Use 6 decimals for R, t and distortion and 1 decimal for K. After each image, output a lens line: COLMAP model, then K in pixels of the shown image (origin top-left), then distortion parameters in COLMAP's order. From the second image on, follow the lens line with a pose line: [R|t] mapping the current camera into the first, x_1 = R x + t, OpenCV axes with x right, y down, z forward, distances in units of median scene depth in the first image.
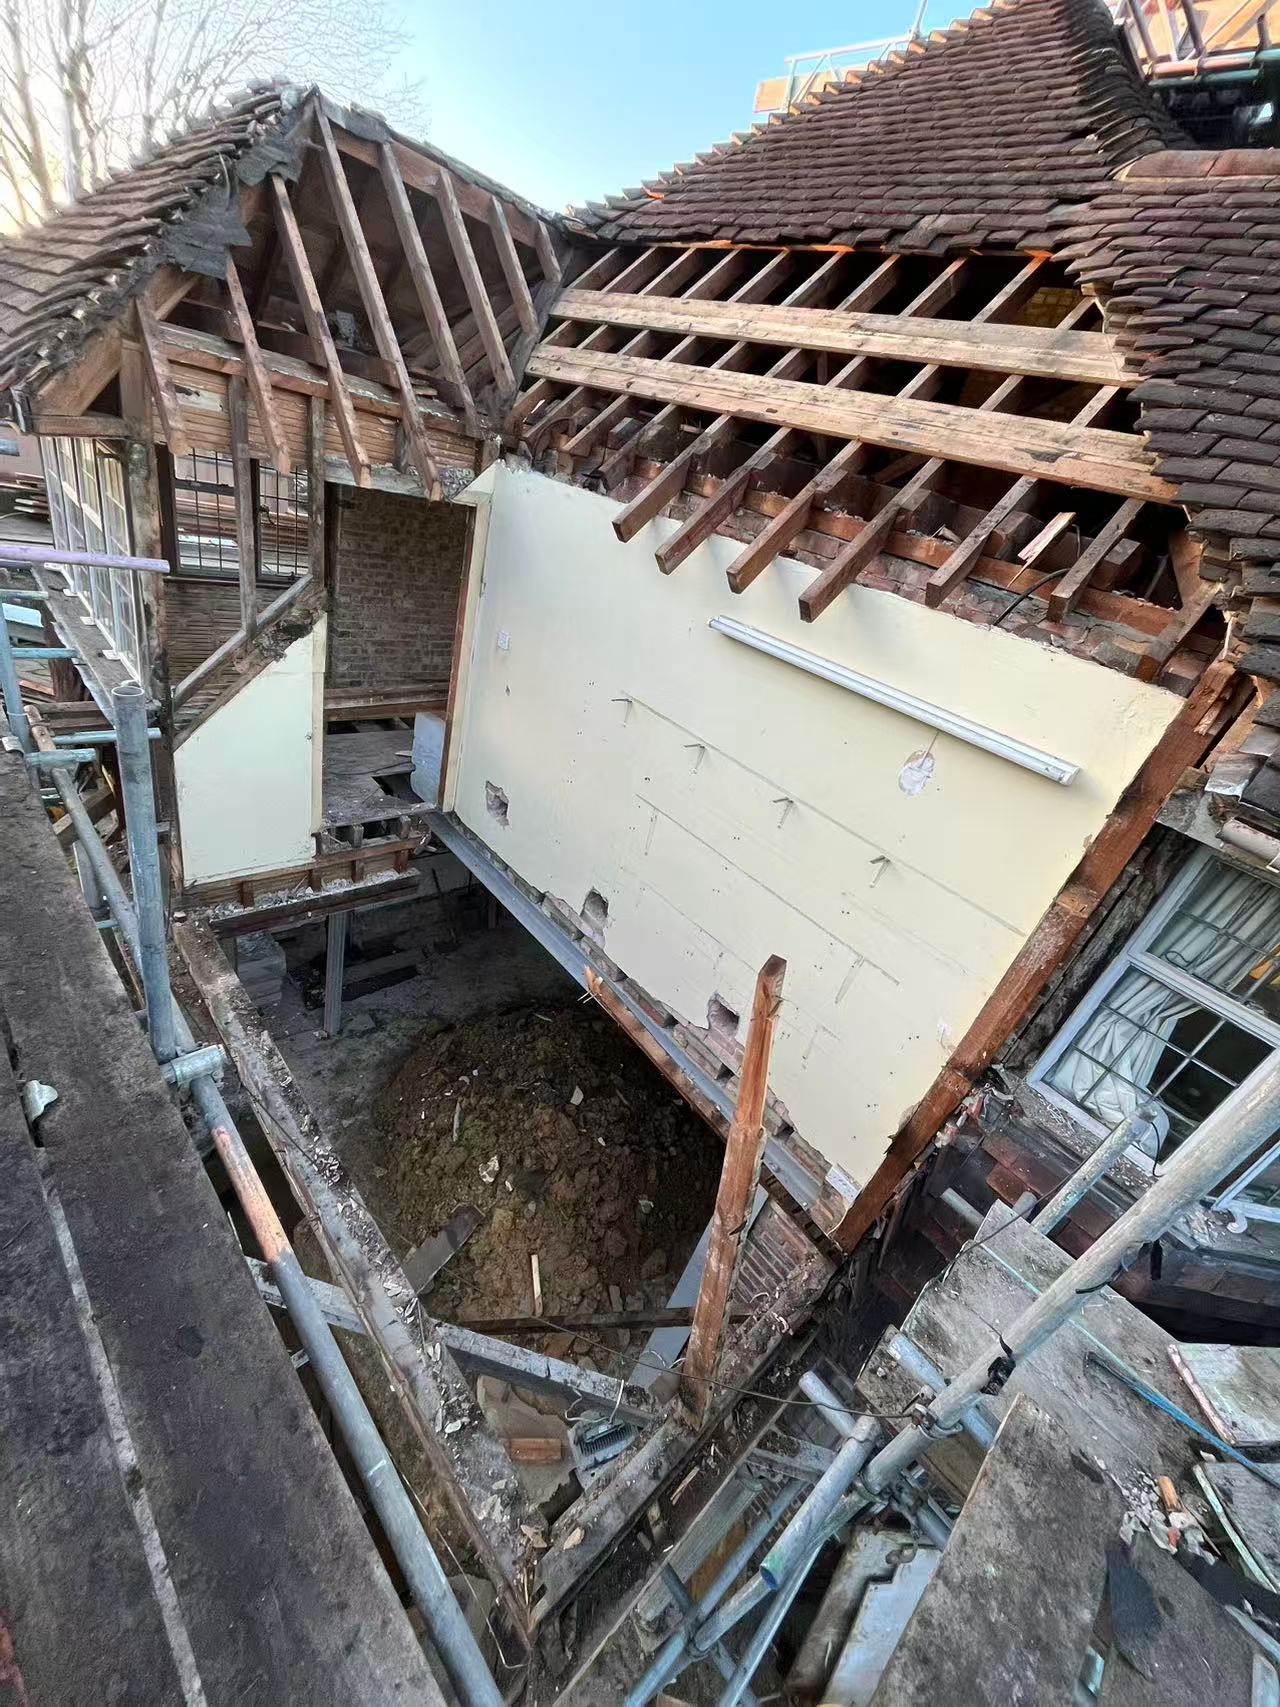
lens RADIAL K [[686.3, 0, 640.0], [0, 686.3, 853.5], [0, 0, 1]] dist [0.001389, -0.000127]
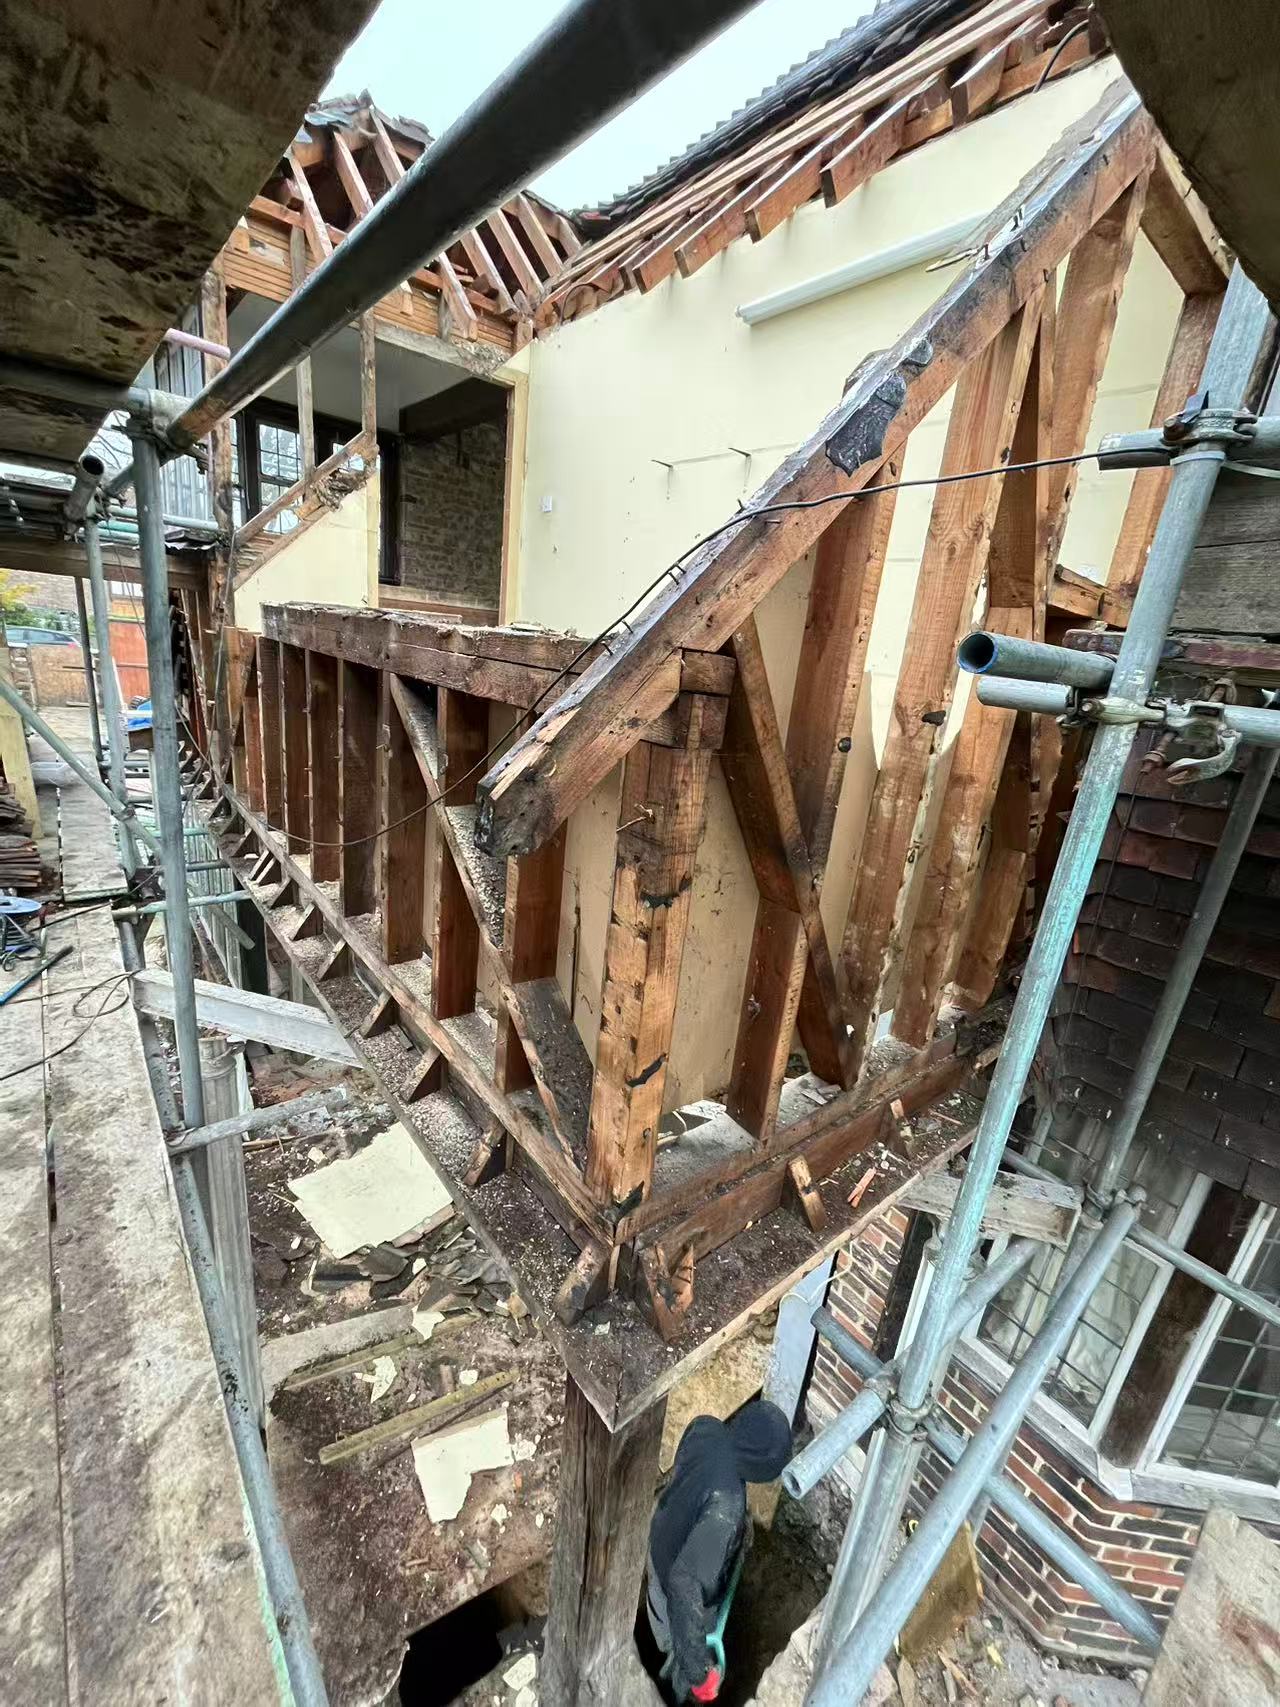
lens RADIAL K [[686.3, 0, 640.0], [0, 686.3, 853.5], [0, 0, 1]] dist [0.001389, -0.000127]
pose [[0.987618, -0.116722, -0.104818, -0.017183], [0.087754, 0.964874, -0.247624, 0.499007], [0.130039, 0.235360, 0.963170, 0.167260]]
